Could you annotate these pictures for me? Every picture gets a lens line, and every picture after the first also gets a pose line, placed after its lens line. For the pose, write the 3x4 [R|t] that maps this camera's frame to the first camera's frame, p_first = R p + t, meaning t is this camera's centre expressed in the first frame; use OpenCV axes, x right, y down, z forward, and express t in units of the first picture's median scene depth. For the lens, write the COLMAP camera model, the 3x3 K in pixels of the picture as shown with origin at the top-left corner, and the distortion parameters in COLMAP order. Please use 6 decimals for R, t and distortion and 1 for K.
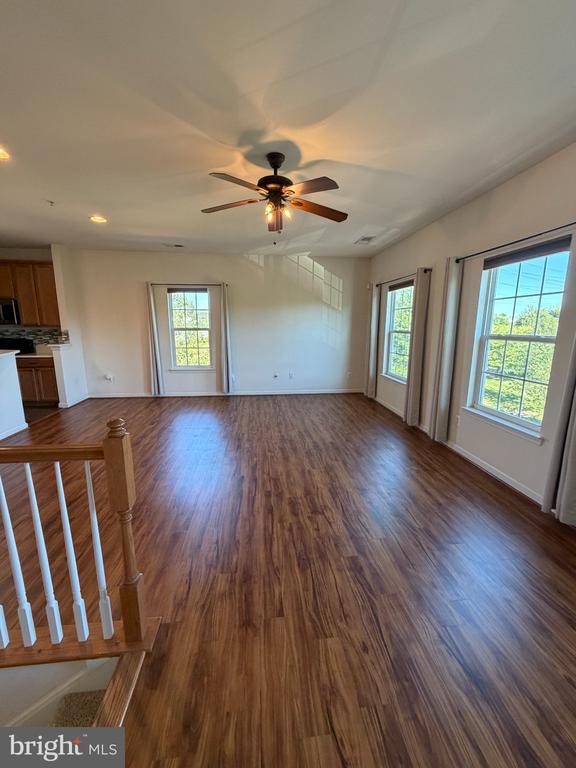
lens RADIAL K [[305.3, 0, 288.2], [0, 305.3, 381.8], [0, 0, 1]] dist [-0.001160, 0.000379]
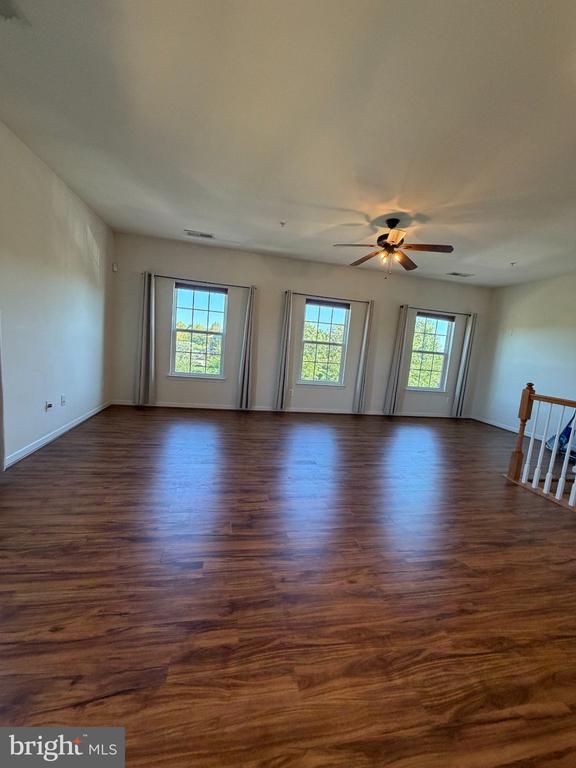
lens RADIAL K [[305.3, 0, 288.2], [0, 305.3, 381.8], [0, 0, 1]] dist [-0.001160, 0.000379]
pose [[-0.104571, -0.133798, 0.985476, -0.739576], [0.097988, 0.984701, 0.144091, -0.117727], [-0.989678, 0.111633, -0.089861, 0.830179]]
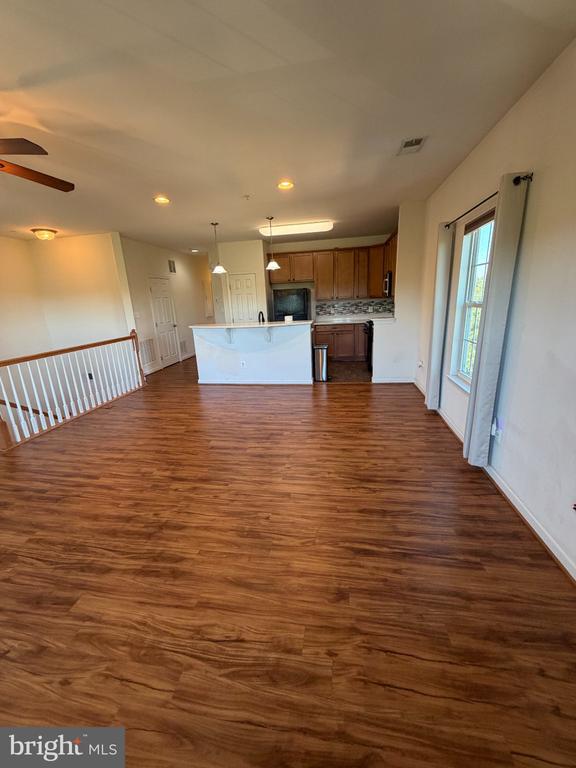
lens RADIAL K [[305.3, 0, 288.2], [0, 305.3, 381.8], [0, 0, 1]] dist [-0.001160, 0.000379]
pose [[-0.271999, 0.263504, -0.925517, 0.291578], [-0.134851, 0.941851, 0.307785, -0.203632], [0.952802, 0.208524, -0.220649, 1.037733]]
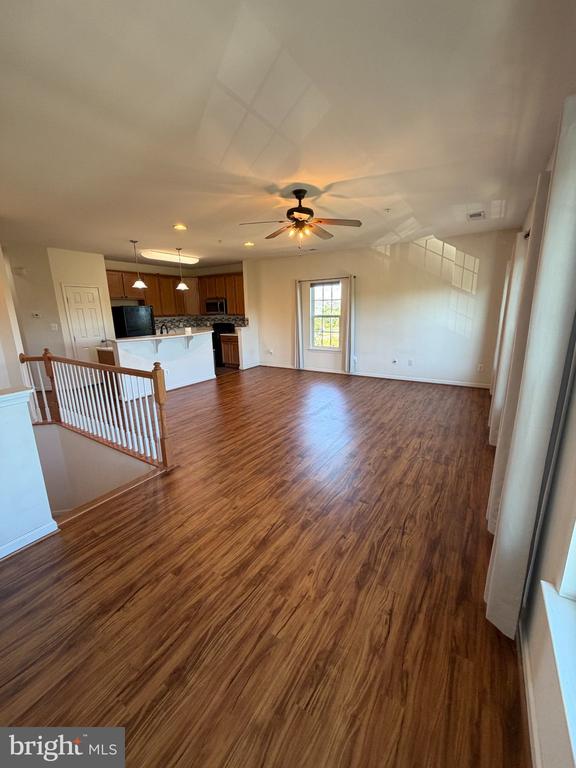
lens RADIAL K [[305.3, 0, 288.2], [0, 305.3, 381.8], [0, 0, 1]] dist [-0.001160, 0.000379]
pose [[0.778442, 0.125899, -0.614962, 0.416863], [-0.093414, 0.992006, 0.084842, -0.005157], [0.620727, -0.008598, 0.783980, -0.048681]]
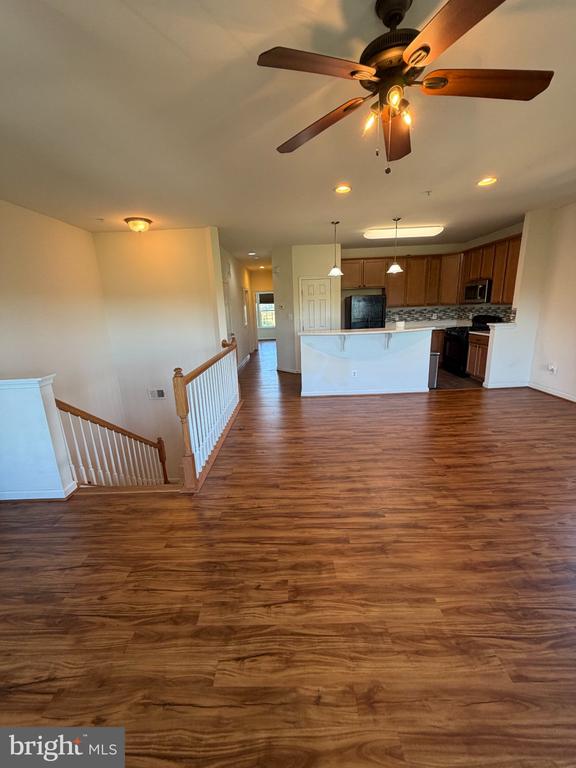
lens RADIAL K [[305.3, 0, 288.2], [0, 305.3, 381.8], [0, 0, 1]] dist [-0.001160, 0.000379]
pose [[-0.111544, 0.237060, -0.965070, 0.319262], [-0.144776, 0.956893, 0.251785, -0.098310], [0.983157, 0.167804, -0.072415, 0.471047]]
